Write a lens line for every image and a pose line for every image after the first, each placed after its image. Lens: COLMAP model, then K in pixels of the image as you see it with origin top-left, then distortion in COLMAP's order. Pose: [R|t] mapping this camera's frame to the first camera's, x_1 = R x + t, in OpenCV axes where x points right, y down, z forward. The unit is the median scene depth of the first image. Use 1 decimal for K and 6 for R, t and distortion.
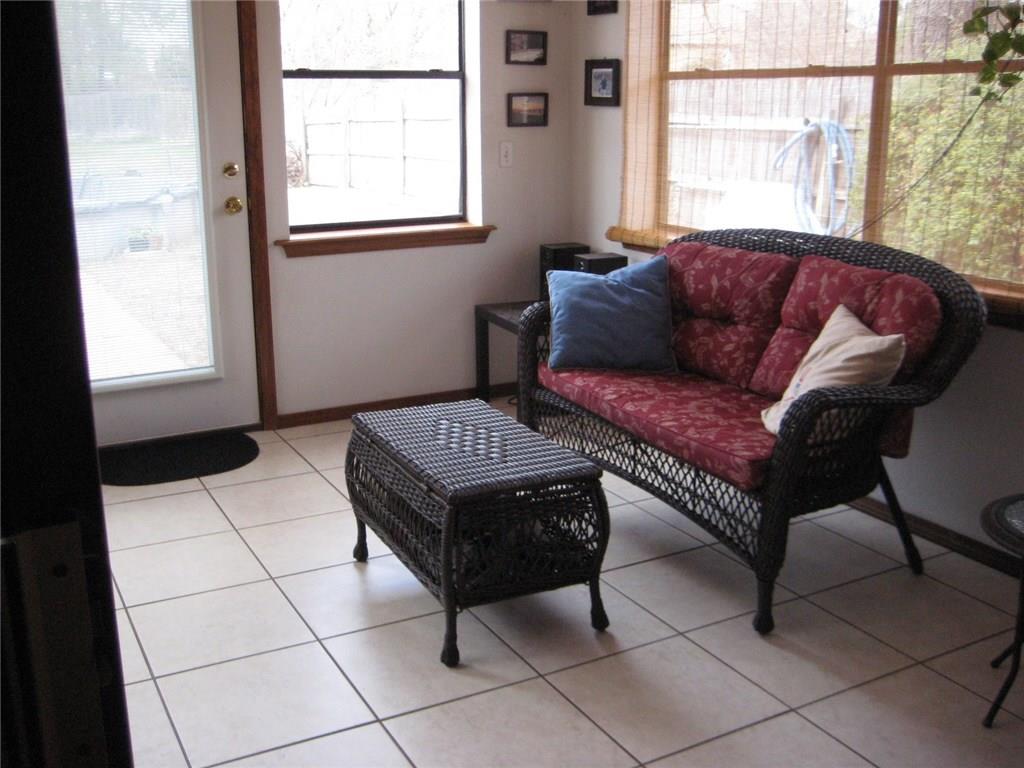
lens RADIAL K [[1060.7, 0, 512.0], [0, 1060.7, 387.7], [0, 0, 1]] dist [-0.175674, 0.245625]
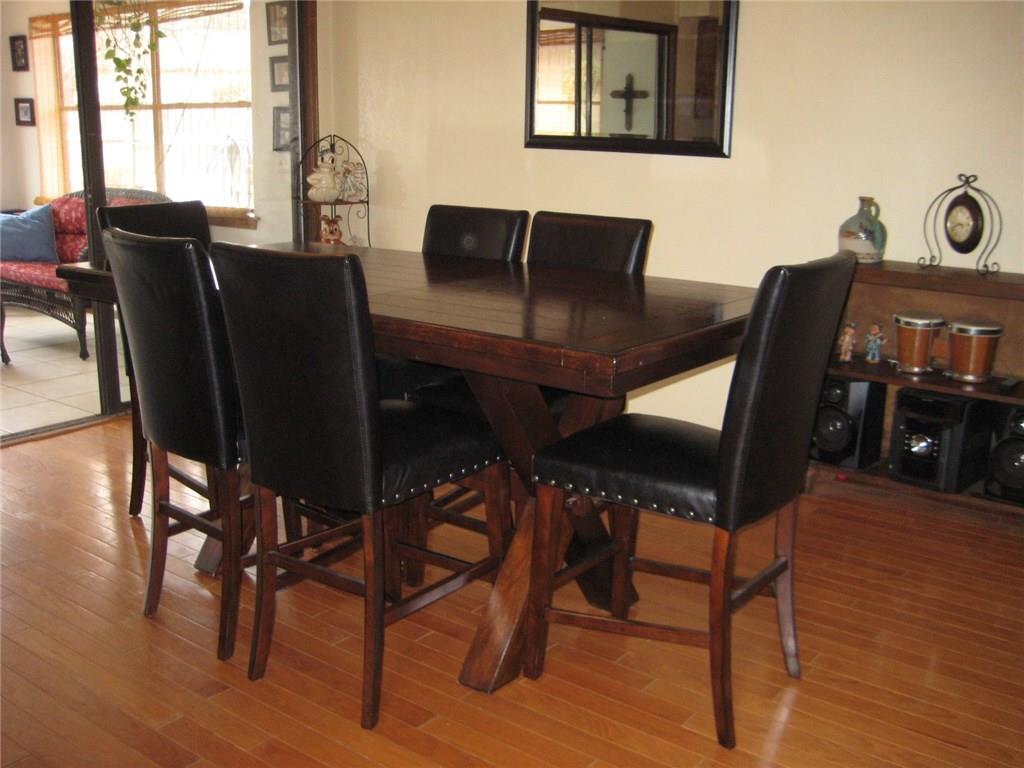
lens RADIAL K [[1060.7, 0, 512.0], [0, 1060.7, 387.7], [0, 0, 1]] dist [-0.175674, 0.245625]
pose [[0.917223, -0.073870, 0.391467, 0.127614], [0.083509, 0.996478, -0.007630, 0.236990], [-0.389524, 0.039689, 0.920161, -0.840723]]
